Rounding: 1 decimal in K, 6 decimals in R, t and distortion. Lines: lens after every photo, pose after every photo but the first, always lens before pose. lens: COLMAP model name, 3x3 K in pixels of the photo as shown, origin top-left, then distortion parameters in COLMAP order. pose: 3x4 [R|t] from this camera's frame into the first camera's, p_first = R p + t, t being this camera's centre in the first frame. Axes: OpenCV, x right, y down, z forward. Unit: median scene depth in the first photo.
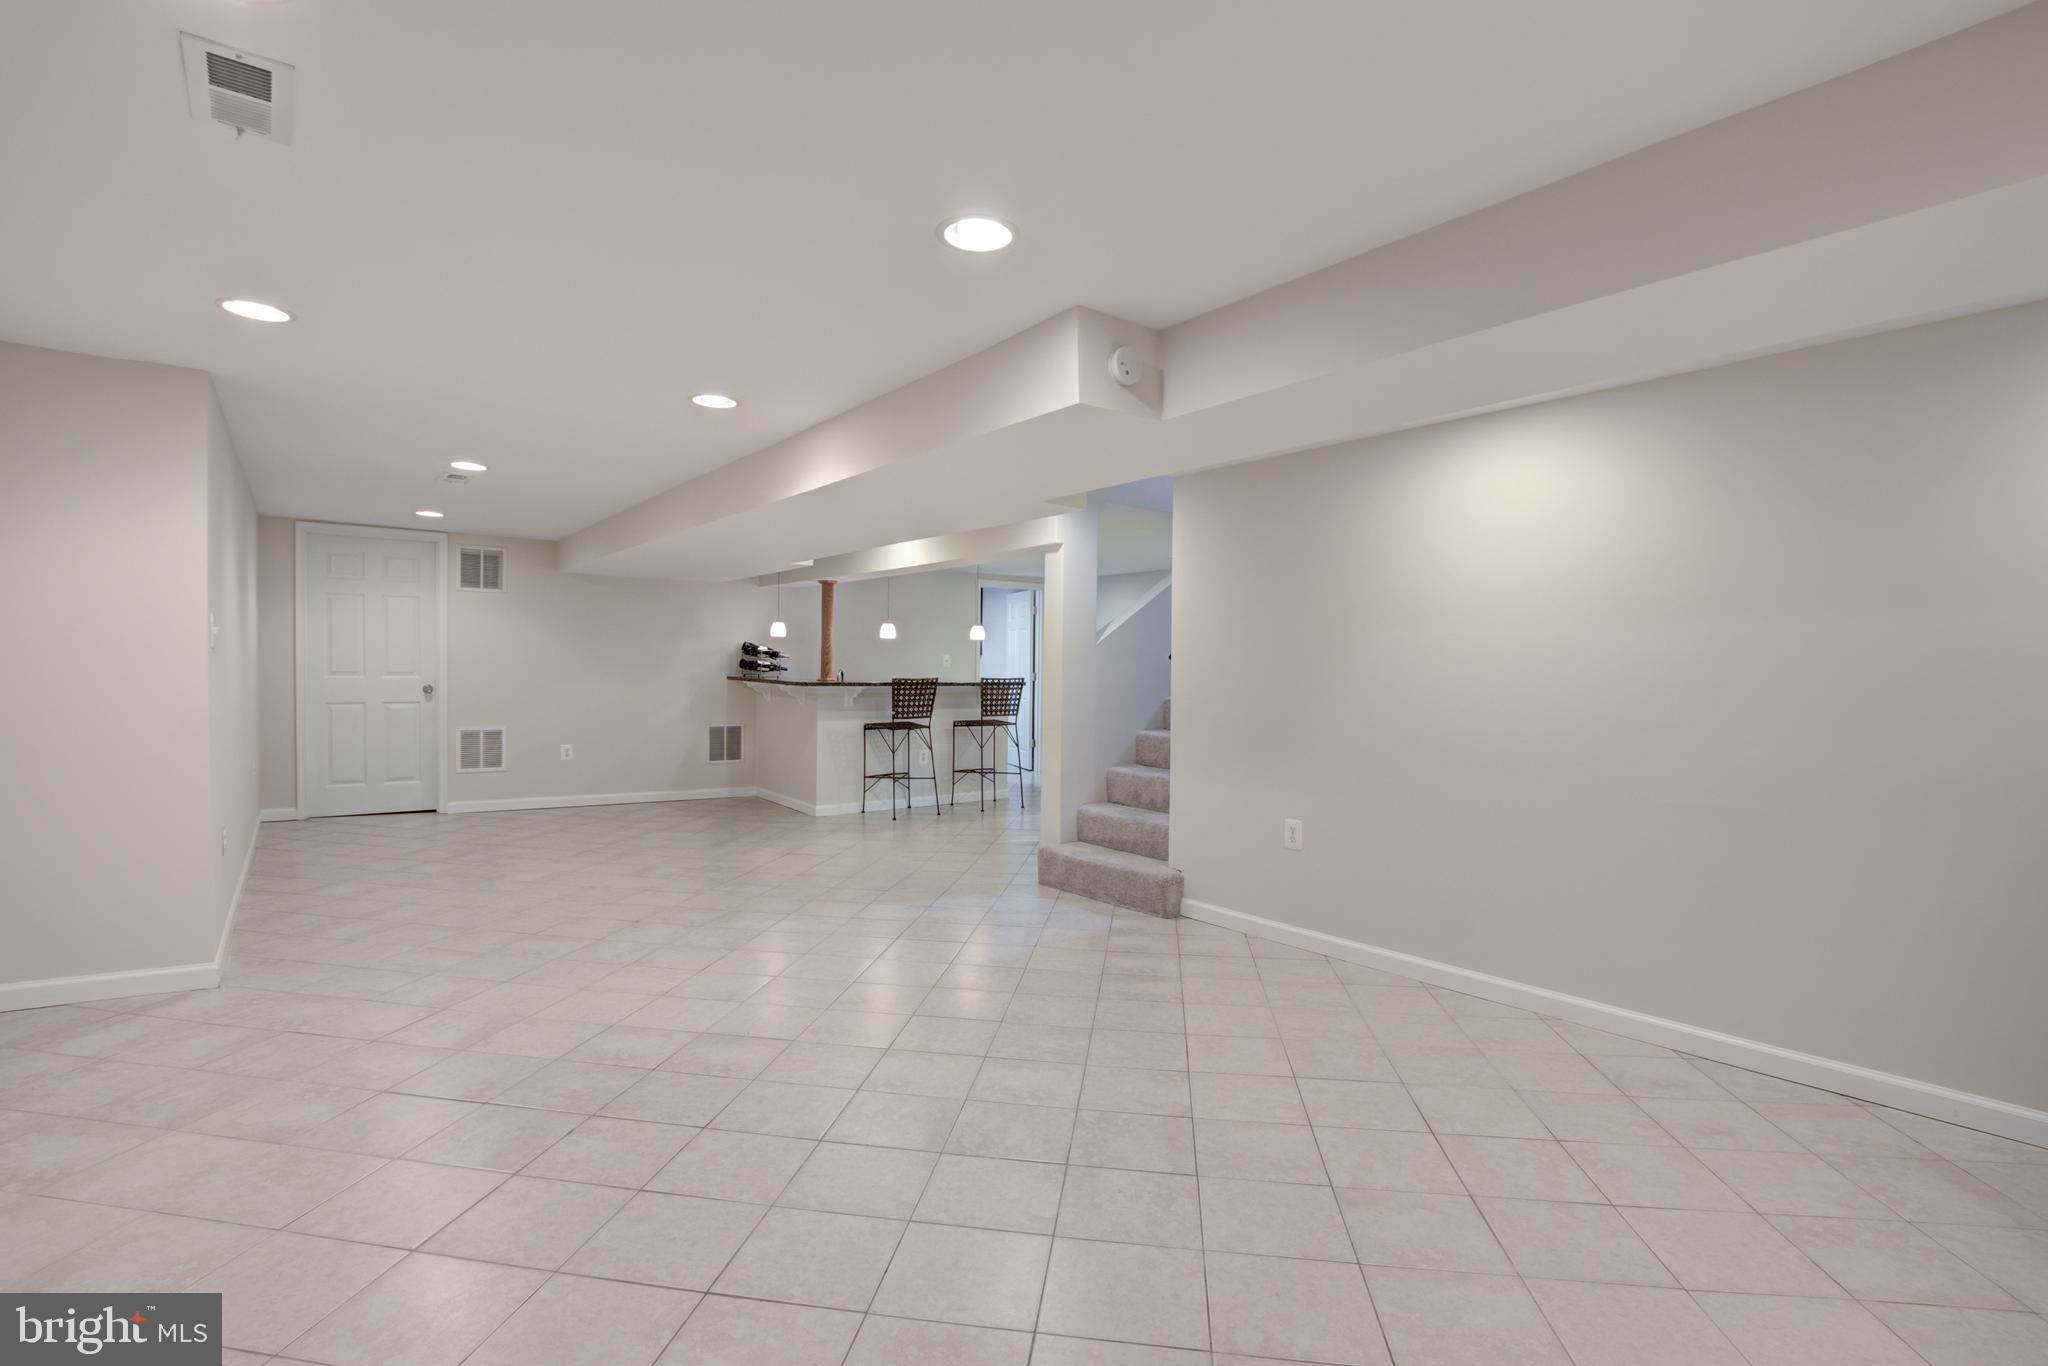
lens RADIAL K [[957.8, 0, 1033.5], [0, 957.8, 704.5], [0, 0, 1]] dist [-0.027138, 0.000653]
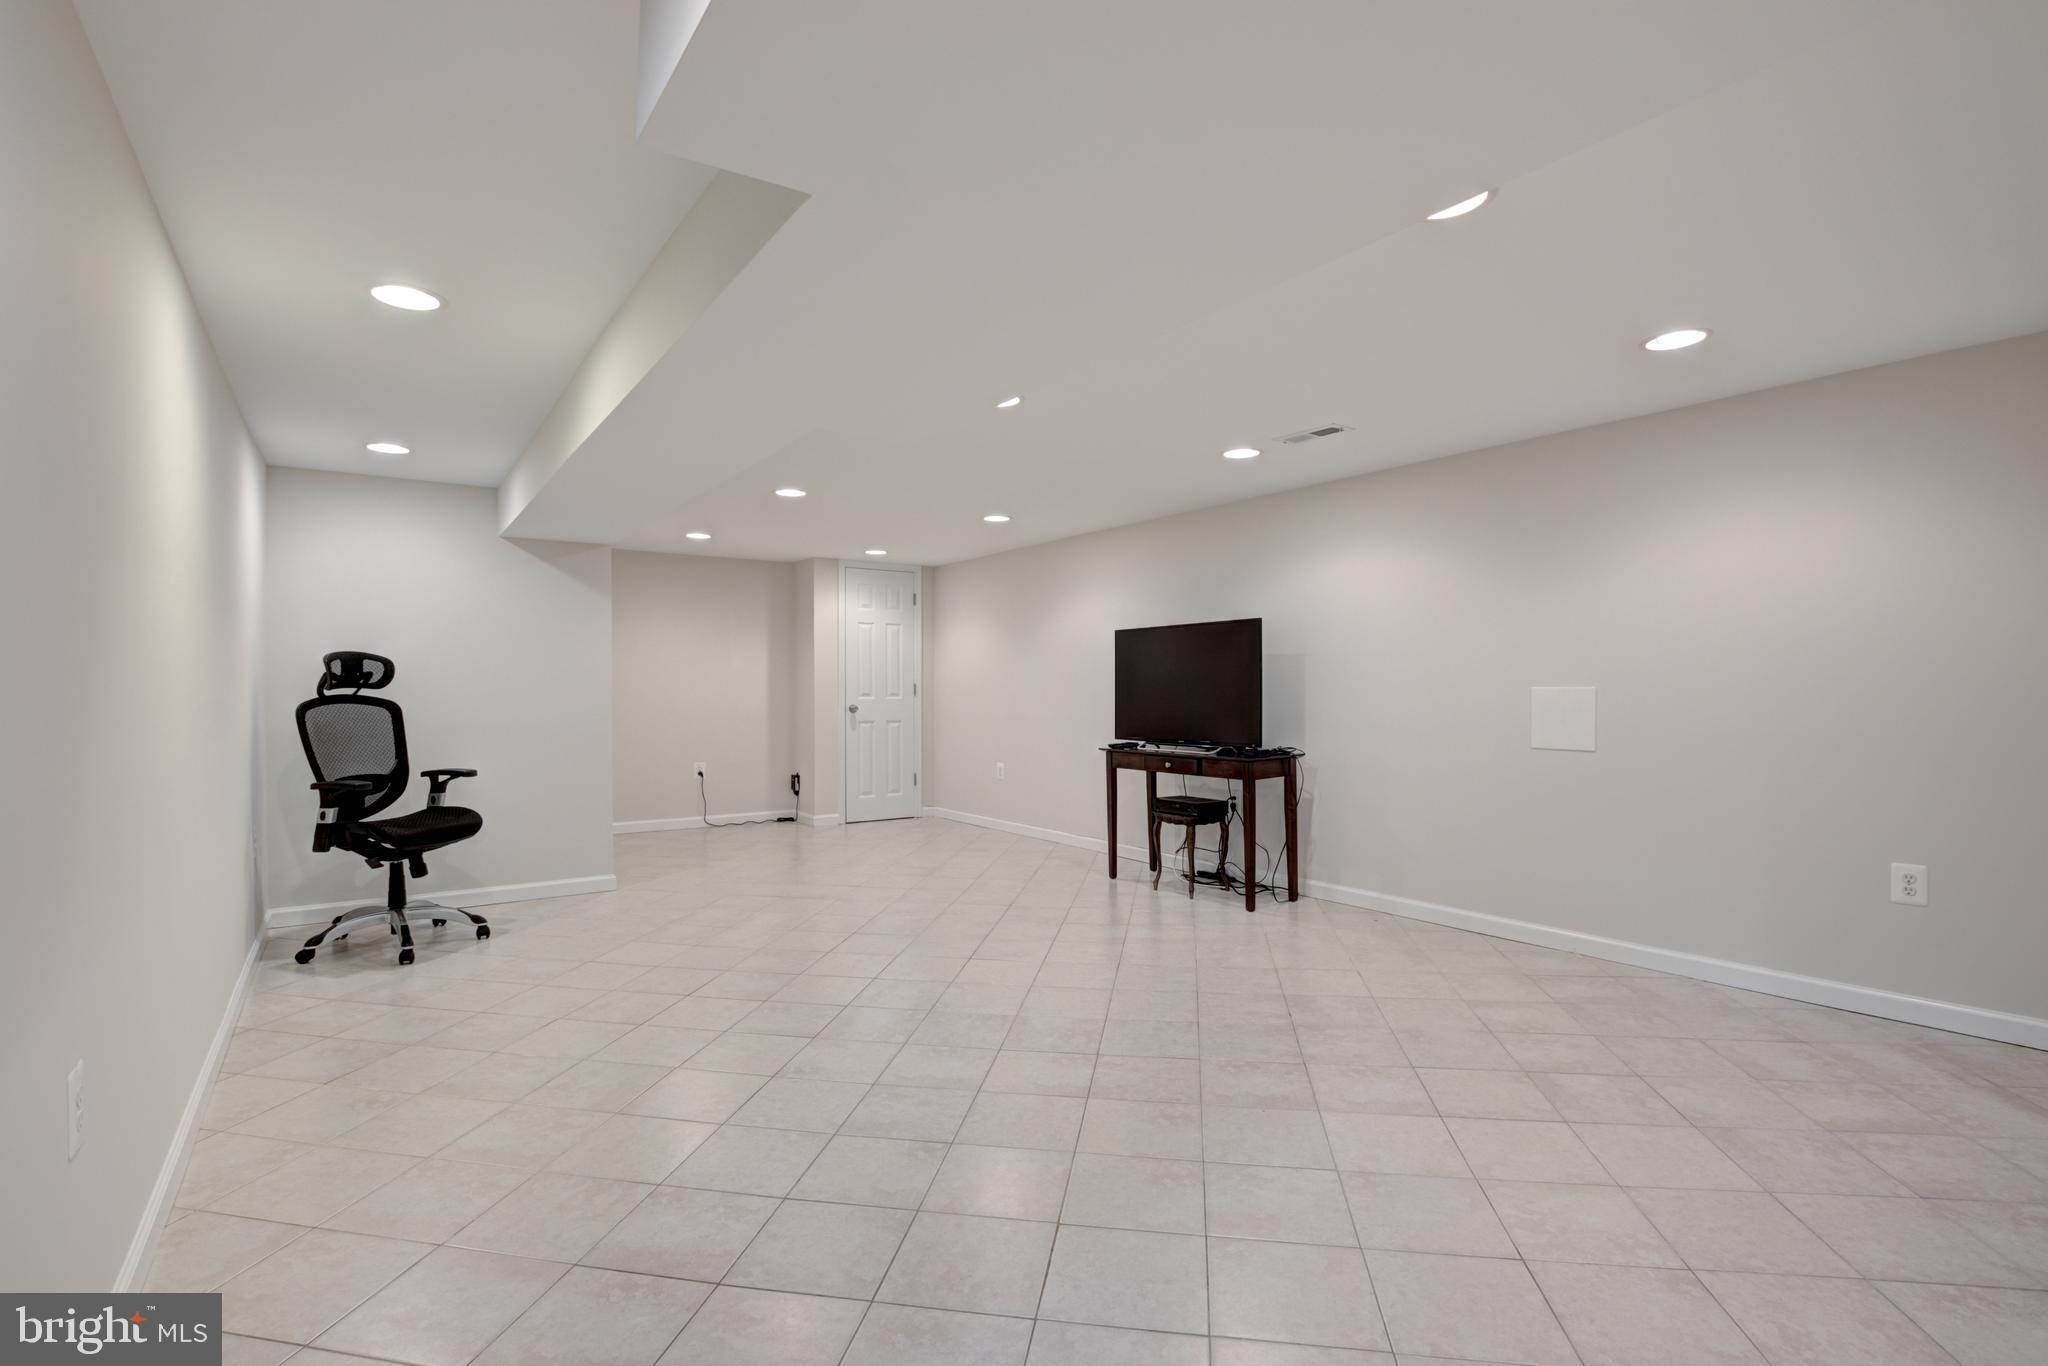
lens RADIAL K [[957.8, 0, 1033.5], [0, 957.8, 704.5], [0, 0, 1]] dist [-0.027138, 0.000653]
pose [[-0.999371, -0.012525, 0.033168, -0.135375], [-0.010919, 0.998779, 0.048179, -0.048007], [-0.033731, 0.047786, -0.998288, 1.992206]]
